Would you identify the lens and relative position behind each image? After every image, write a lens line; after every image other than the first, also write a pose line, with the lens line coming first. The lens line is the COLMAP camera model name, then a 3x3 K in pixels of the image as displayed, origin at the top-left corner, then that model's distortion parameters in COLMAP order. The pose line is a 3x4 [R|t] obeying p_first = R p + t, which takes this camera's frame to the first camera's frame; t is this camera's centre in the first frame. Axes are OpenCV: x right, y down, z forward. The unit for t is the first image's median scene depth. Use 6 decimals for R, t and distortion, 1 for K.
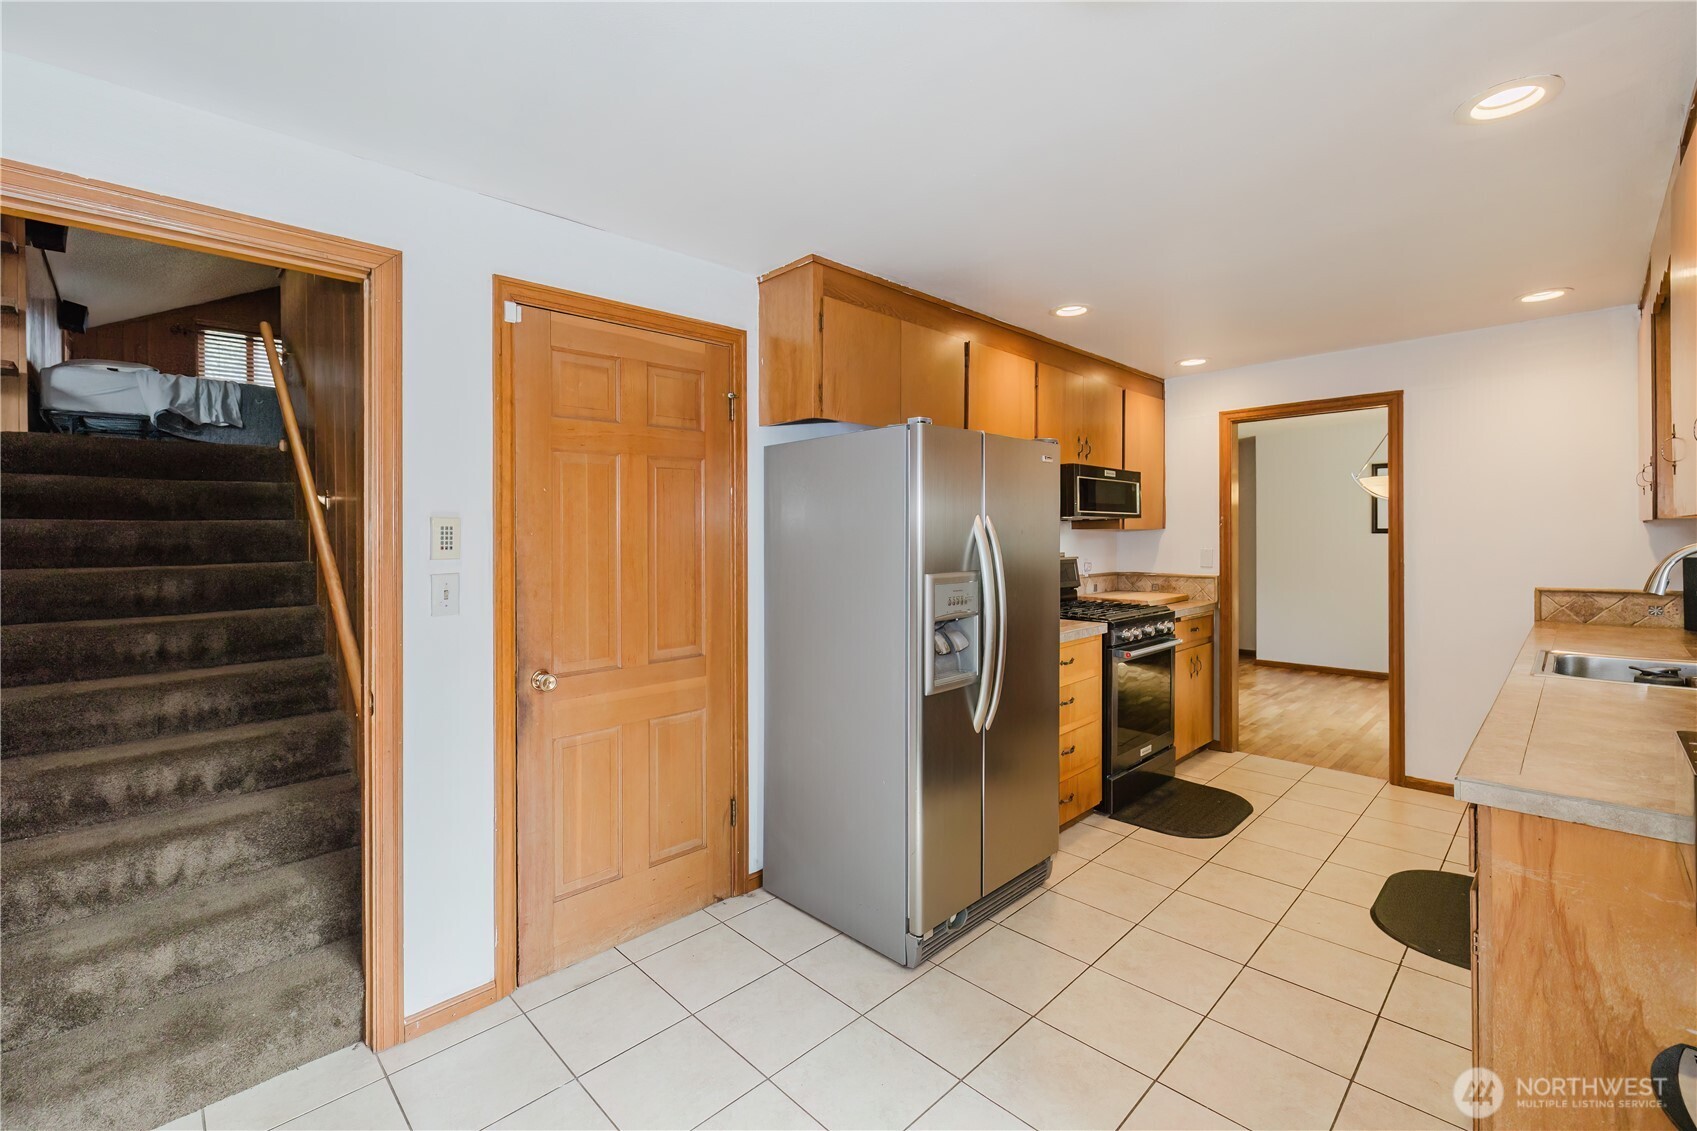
lens RADIAL K [[717.3, 0, 848.8], [0, 717.3, 534.1], [0, 0, 1]] dist [0.002026, 0.000433]
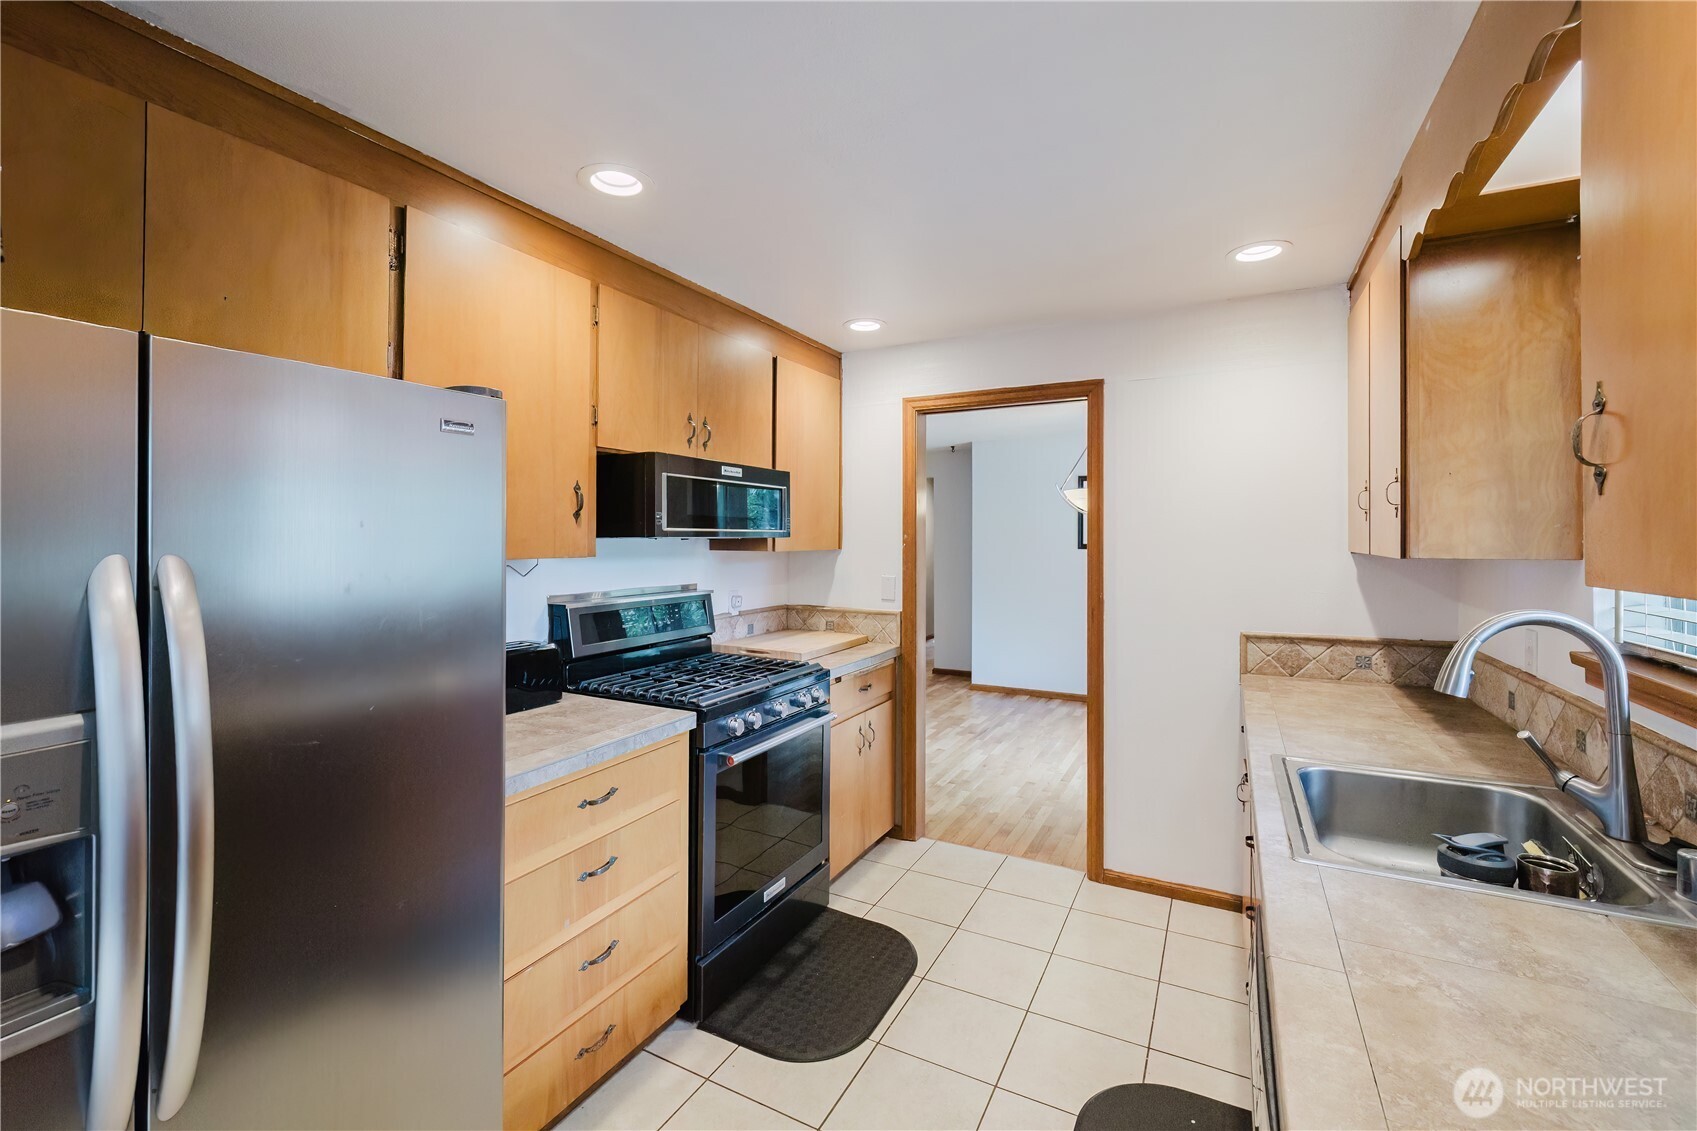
lens RADIAL K [[717.3, 0, 848.8], [0, 717.3, 534.1], [0, 0, 1]] dist [0.002026, 0.000433]
pose [[0.952185, 0.009225, 0.305383, 0.241104], [-0.007885, 0.999953, -0.005623, -0.021505], [-0.305421, 0.002946, 0.952213, 0.304755]]
